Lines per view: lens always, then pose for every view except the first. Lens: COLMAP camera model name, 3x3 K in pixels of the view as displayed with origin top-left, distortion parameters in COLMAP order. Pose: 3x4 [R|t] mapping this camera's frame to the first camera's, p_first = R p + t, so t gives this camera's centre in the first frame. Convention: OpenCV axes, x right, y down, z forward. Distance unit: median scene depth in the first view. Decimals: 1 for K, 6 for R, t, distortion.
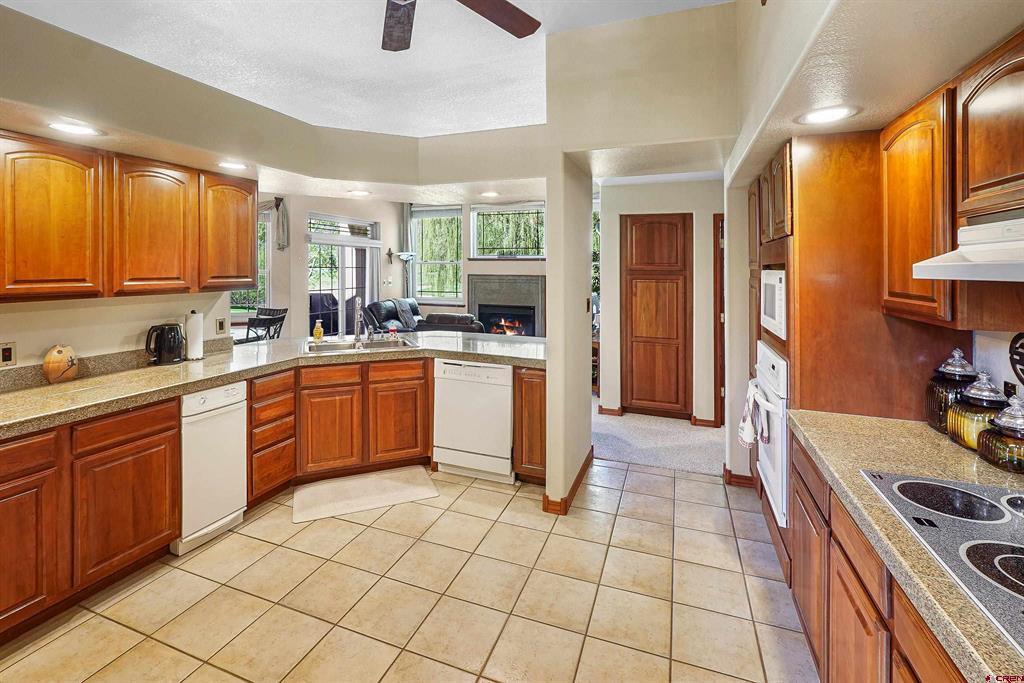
lens RADIAL K [[457.1, 0, 510.1], [0, 457.1, 274.4], [0, 0, 1]] dist [-0.013302, 0.002668]
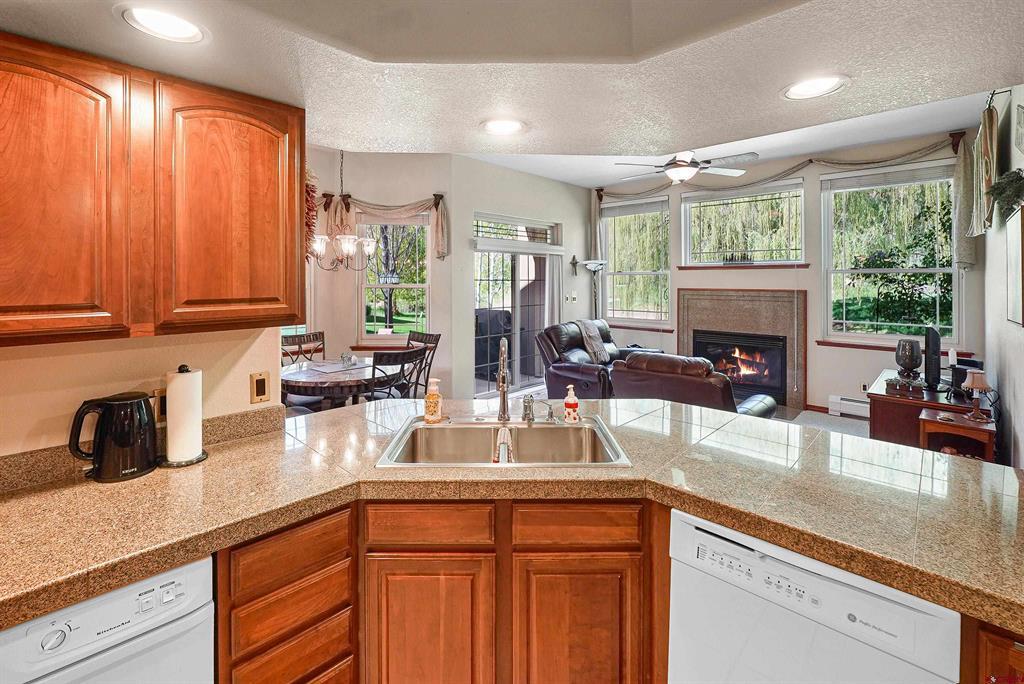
lens RADIAL K [[459.4, 0, 510.7], [0, 459.4, 279.0], [0, 0, 1]] dist [-0.021920, 0.006185]
pose [[0.920237, -0.006107, -0.391314, -0.140348], [-0.000327, 0.999866, -0.016373, -0.008852], [0.391361, 0.015195, 0.920112, 0.599839]]
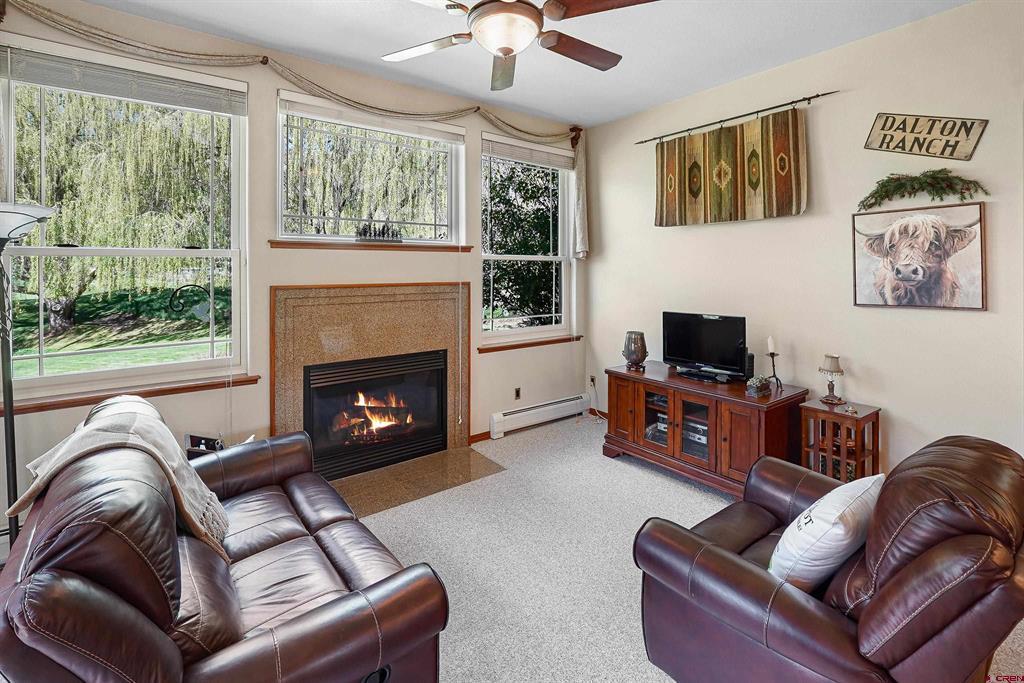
lens RADIAL K [[457.1, 0, 501.1], [0, 457.1, 271.3], [0, 0, 1]] dist [-0.013302, 0.002668]
pose [[0.542822, -0.011140, 0.839774, -0.787230], [0.015790, 0.999871, 0.003057, -0.027639], [-0.839700, 0.011601, 0.542927, 1.812170]]
